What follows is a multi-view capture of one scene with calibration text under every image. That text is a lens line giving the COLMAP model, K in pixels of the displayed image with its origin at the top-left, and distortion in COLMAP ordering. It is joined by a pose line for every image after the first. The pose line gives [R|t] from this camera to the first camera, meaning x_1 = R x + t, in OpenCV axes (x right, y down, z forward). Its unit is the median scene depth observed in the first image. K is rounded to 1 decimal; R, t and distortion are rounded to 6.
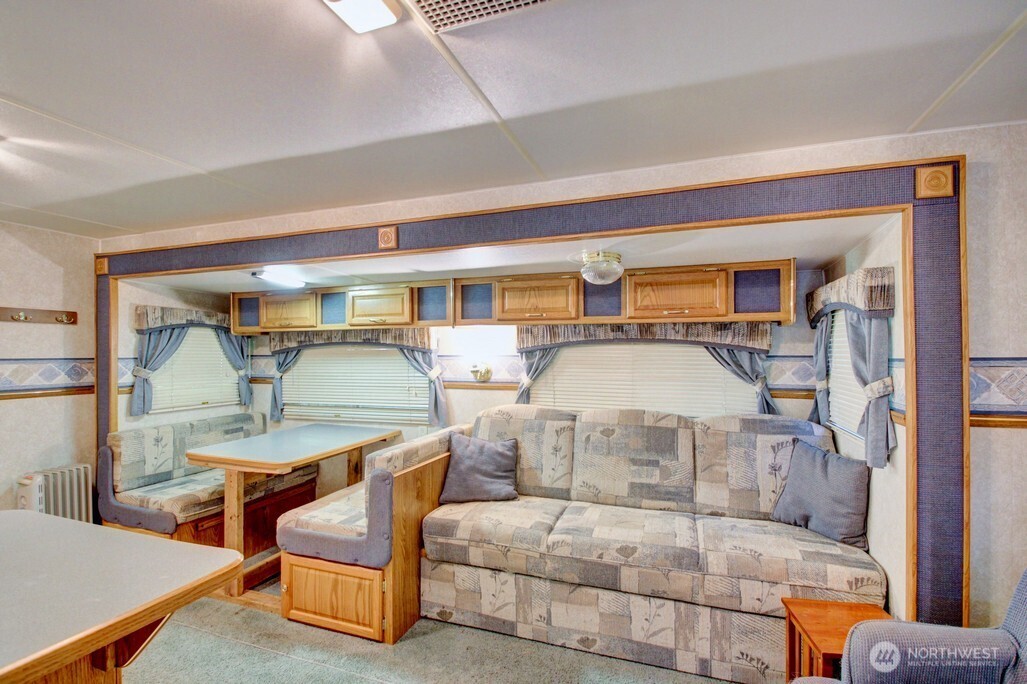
lens RADIAL K [[477.6, 0, 511.0], [0, 477.6, 347.0], [0, 0, 1]] dist [-0.029140, -0.001159]
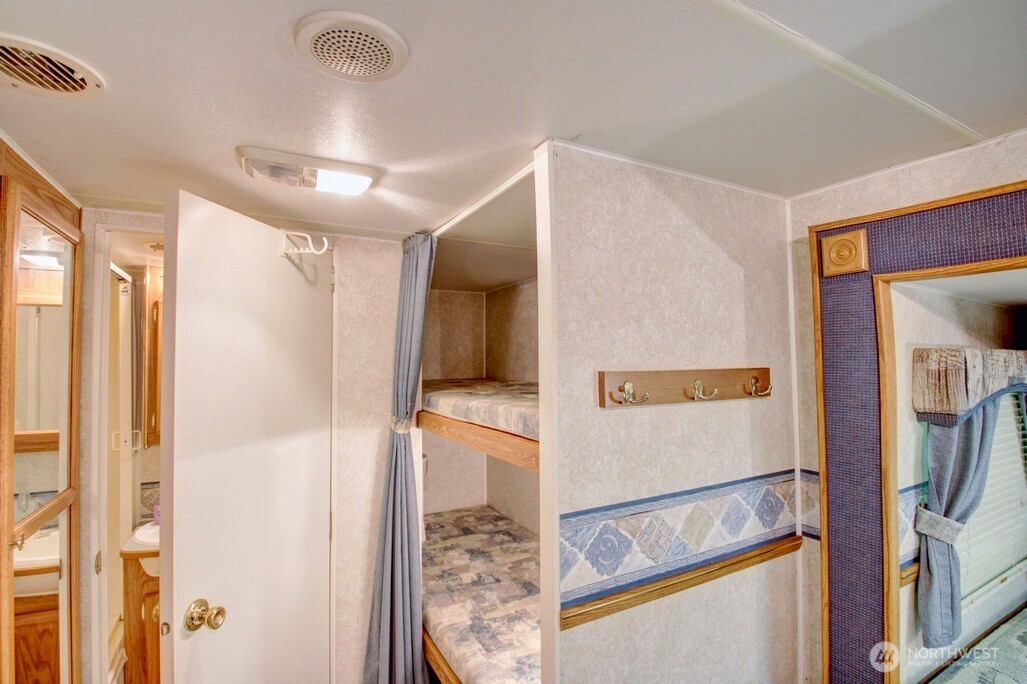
lens RADIAL K [[477.6, 0, 510.8], [0, 477.6, 341.4], [0, 0, 1]] dist [-0.029140, -0.001159]
pose [[0.746309, -0.032373, -0.664812, -0.830090], [0.014440, 0.999369, -0.032454, -0.090330], [0.665443, 0.014620, 0.746305, 0.519303]]
